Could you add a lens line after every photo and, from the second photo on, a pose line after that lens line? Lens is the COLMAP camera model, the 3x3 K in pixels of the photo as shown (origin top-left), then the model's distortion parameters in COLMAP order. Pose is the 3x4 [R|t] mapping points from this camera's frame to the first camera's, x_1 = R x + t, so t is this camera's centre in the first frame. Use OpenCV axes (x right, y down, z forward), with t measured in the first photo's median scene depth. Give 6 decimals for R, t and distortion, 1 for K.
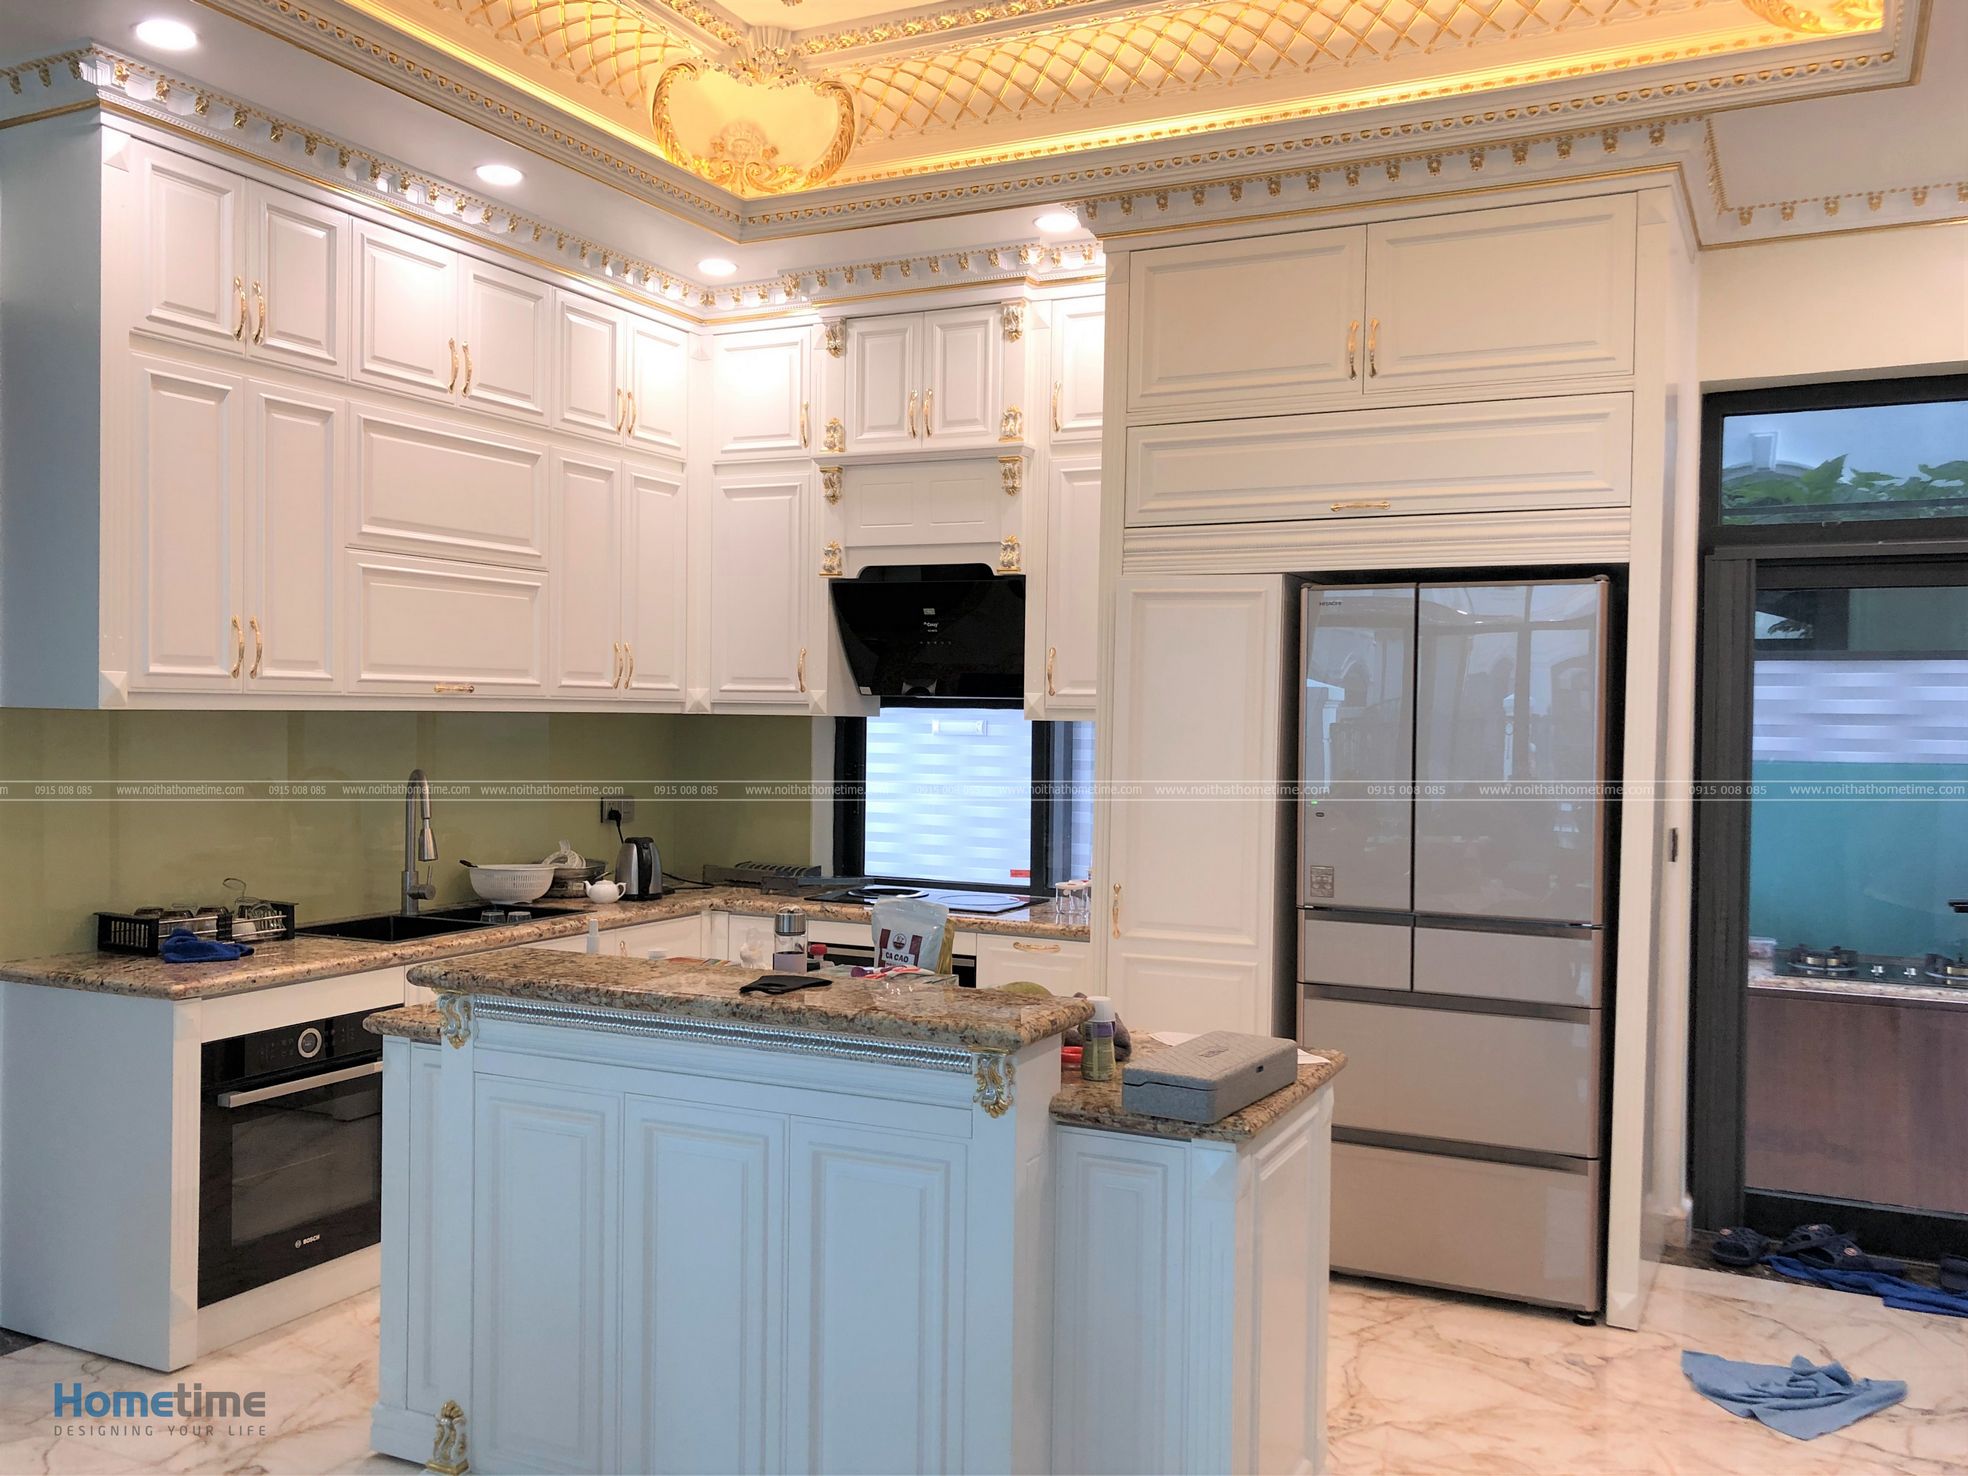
lens RADIAL K [[1645.0, 0, 987.4], [0, 1645.0, 745.1], [0, 0, 1]] dist [0.054778, -0.086050]
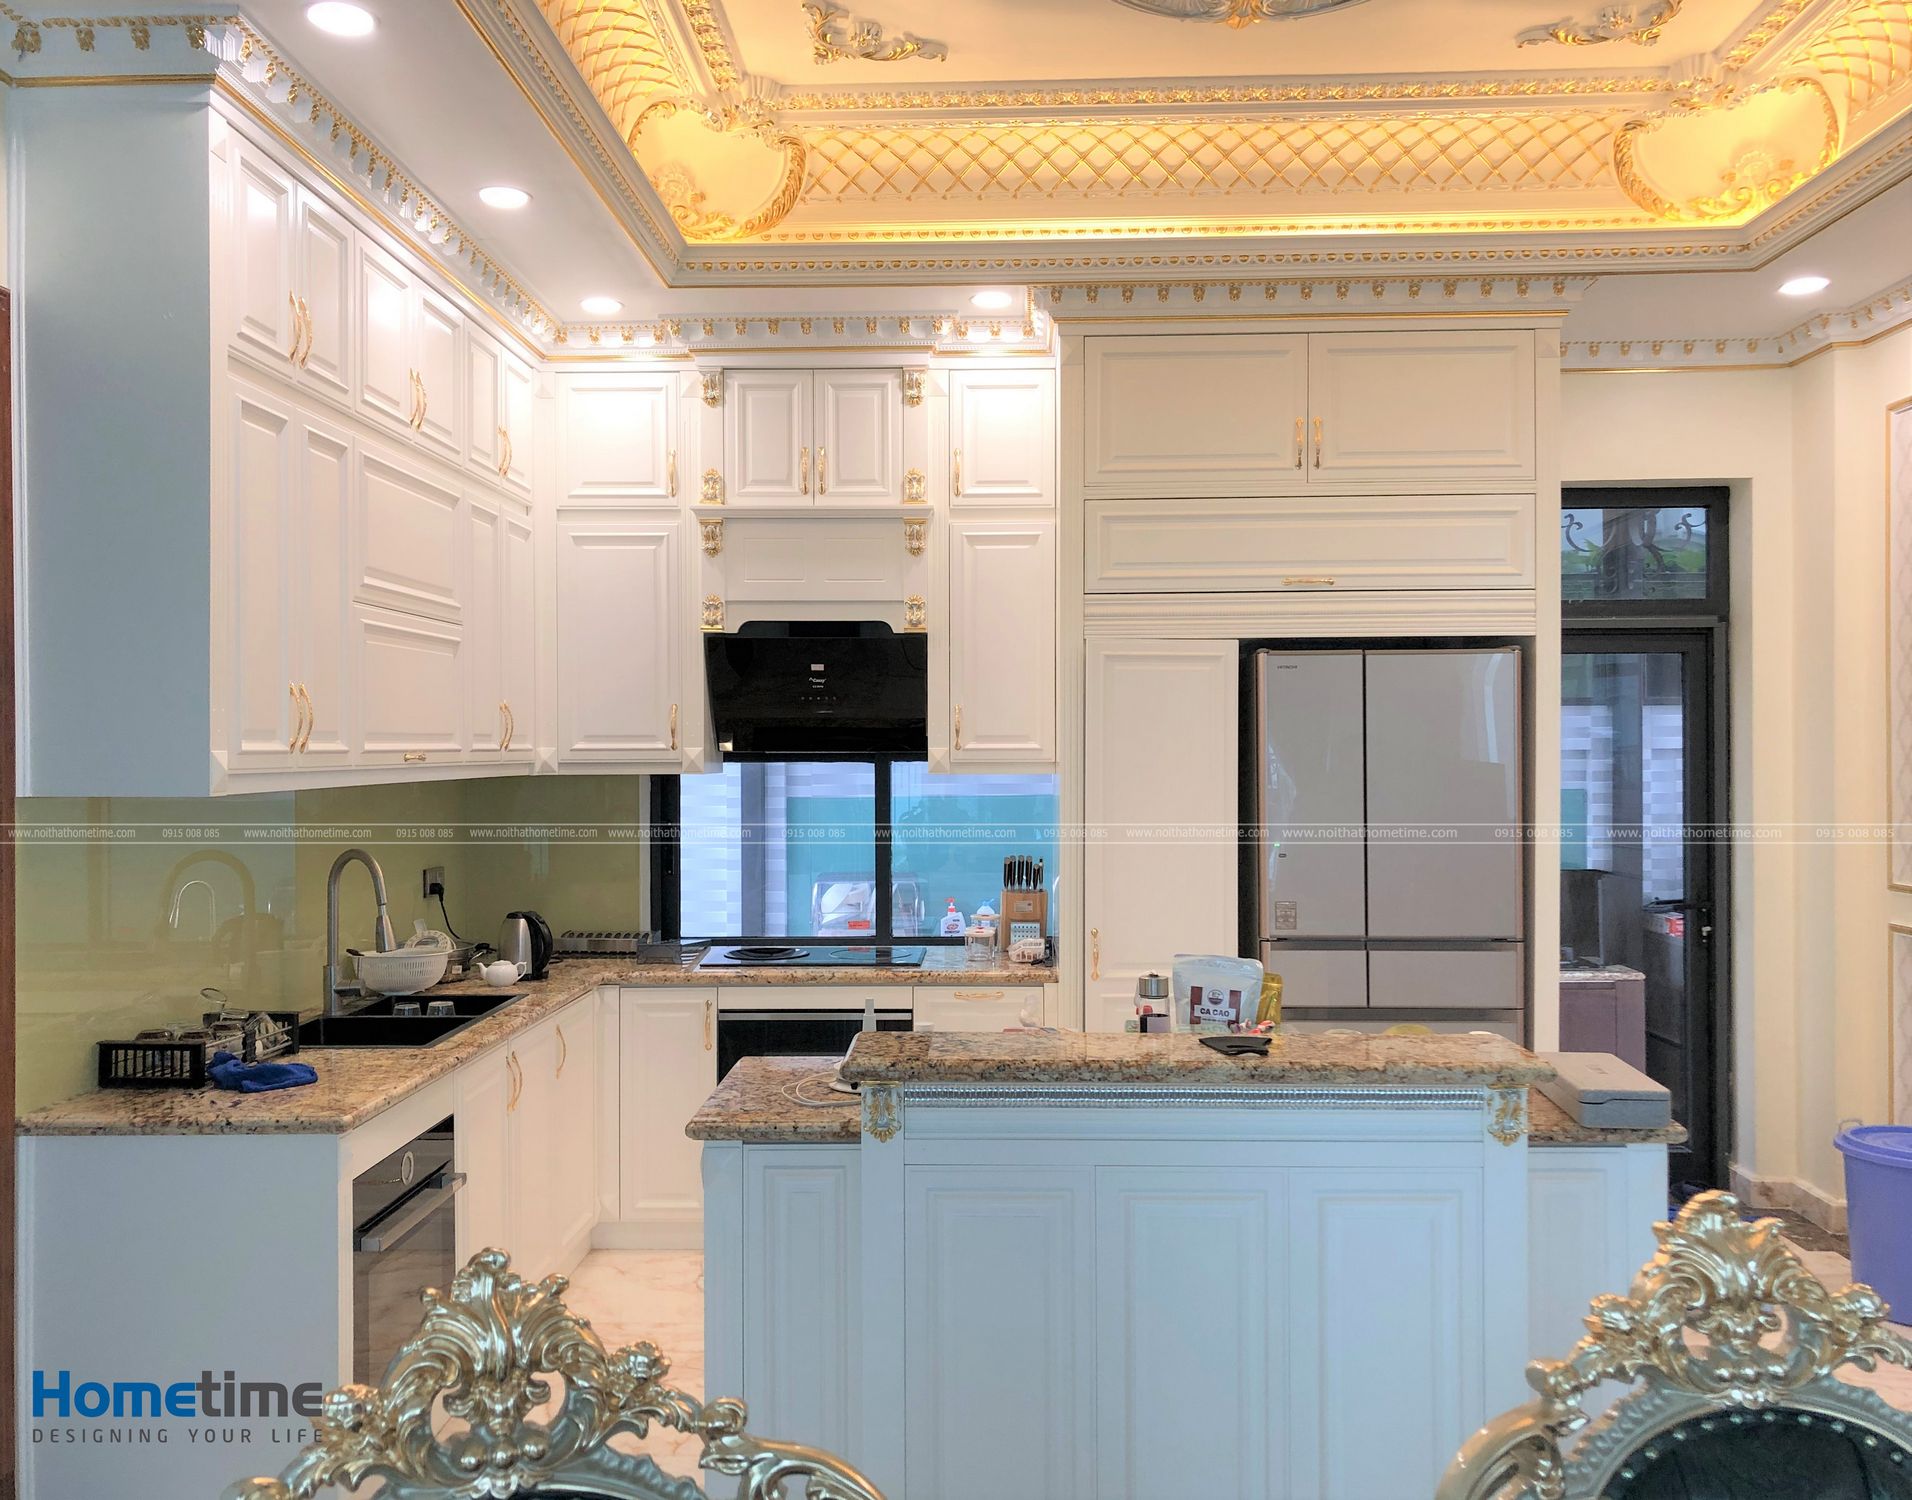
lens RADIAL K [[1640.6, 0, 938.2], [0, 1640.6, 748.2], [0, 0, 1]] dist [0.083365, -0.167354]
pose [[0.913568, -0.017907, 0.406291, -0.439209], [0.024768, 0.999625, -0.011636, -0.022152], [-0.405931, 0.020693, 0.913670, 0.069380]]
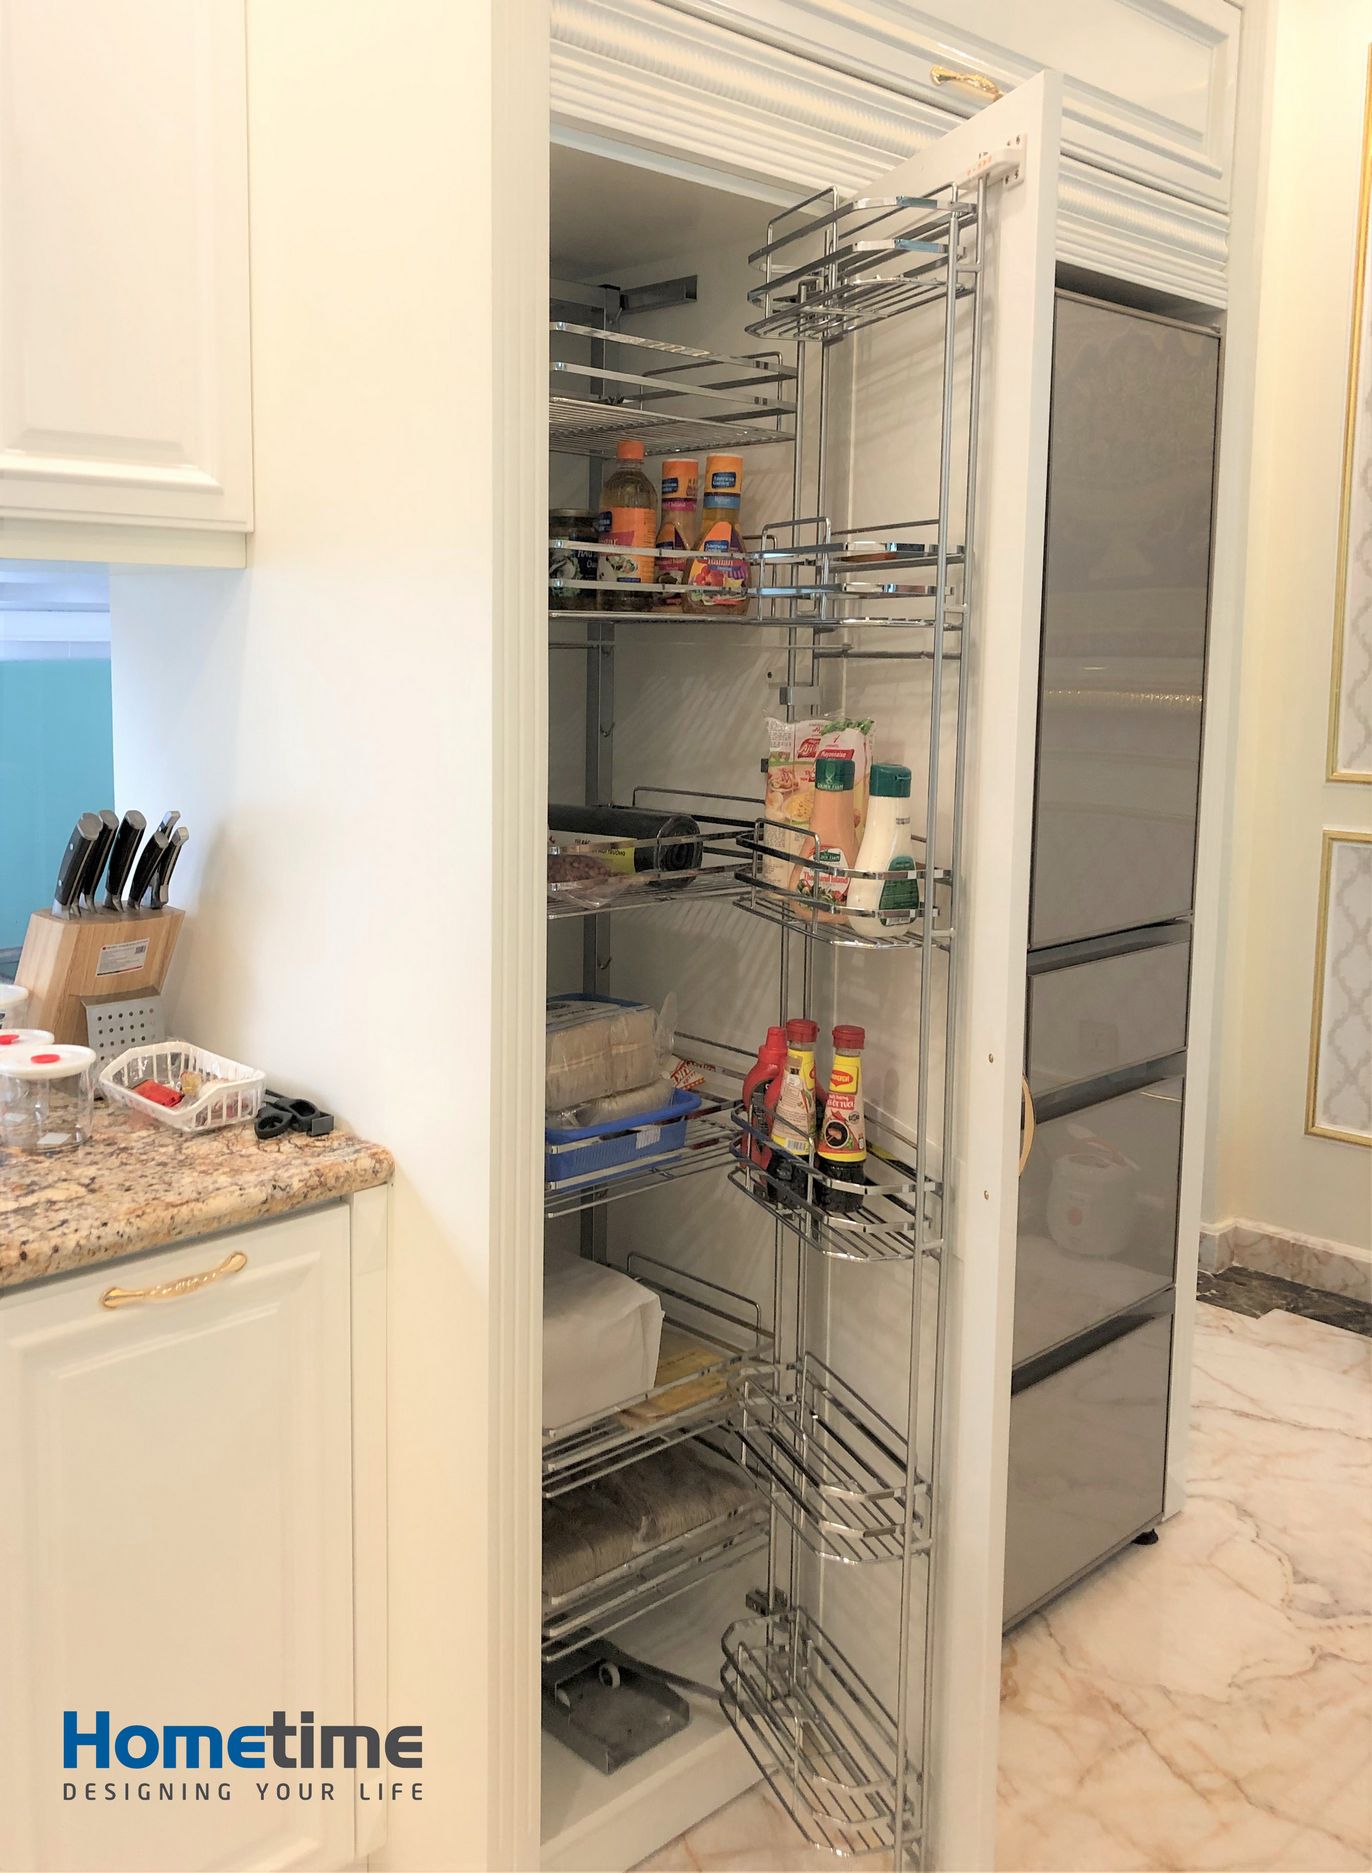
lens RADIAL K [[1679.6, 0, 684.4], [0, 1679.6, 855.4], [0, 0, 1]] dist [-0.001156, -0.001712]
pose [[0.336910, -0.132597, 0.932153, -0.235719], [0.010568, 0.990504, 0.137078, -0.000641], [-0.941478, -0.036332, 0.335112, 0.857465]]
